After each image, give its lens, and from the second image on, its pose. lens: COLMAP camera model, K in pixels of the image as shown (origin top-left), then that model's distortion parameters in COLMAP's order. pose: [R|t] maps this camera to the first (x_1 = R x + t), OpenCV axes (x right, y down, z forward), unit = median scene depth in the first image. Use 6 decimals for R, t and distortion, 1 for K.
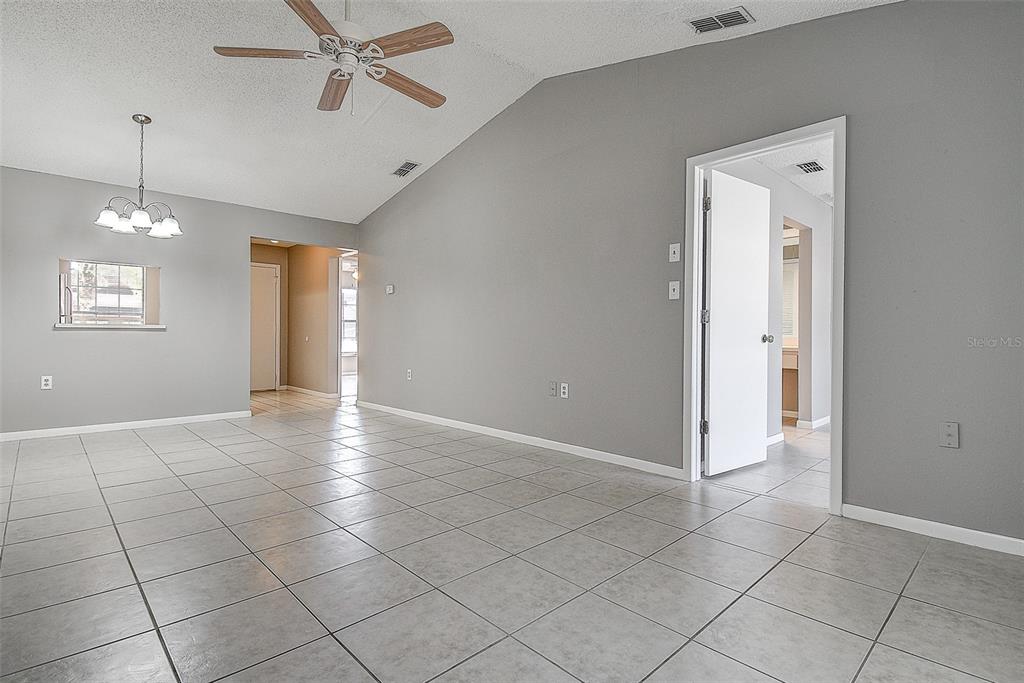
lens RADIAL K [[484.8, 0, 515.6], [0, 484.8, 340.2], [0, 0, 1]] dist [0.018825, -0.019047]
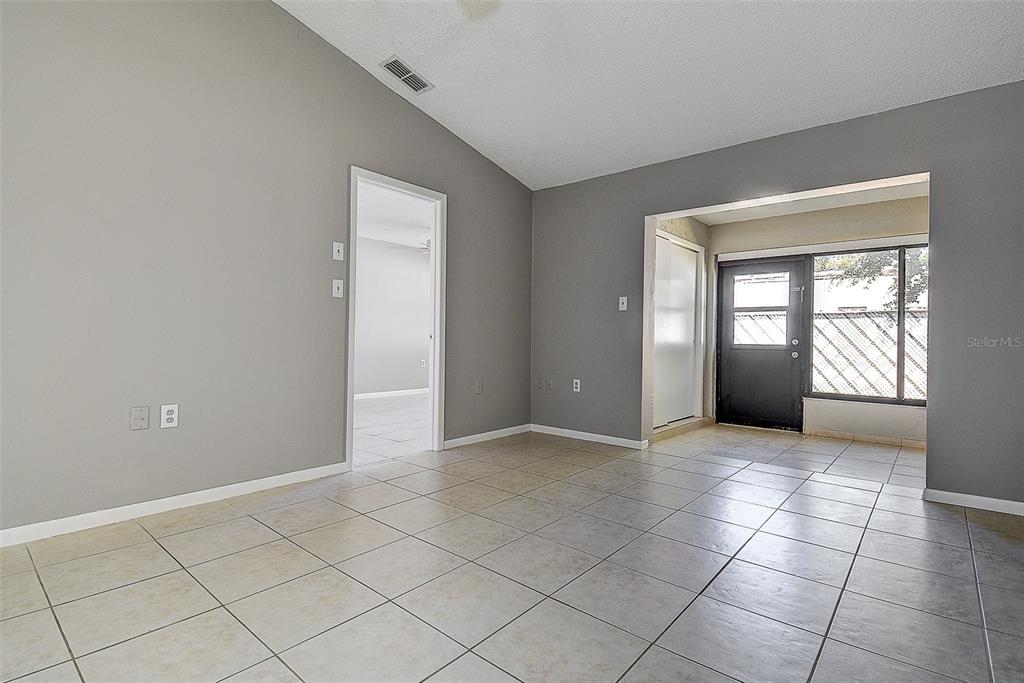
lens RADIAL K [[484.8, 0, 502.0], [0, 484.8, 339.3], [0, 0, 1]] dist [0.018825, -0.019047]
pose [[-0.076021, -0.010995, 0.997046, -0.706339], [-0.003521, 0.999936, 0.010758, -0.009141], [-0.997100, -0.002693, -0.076055, 0.736015]]
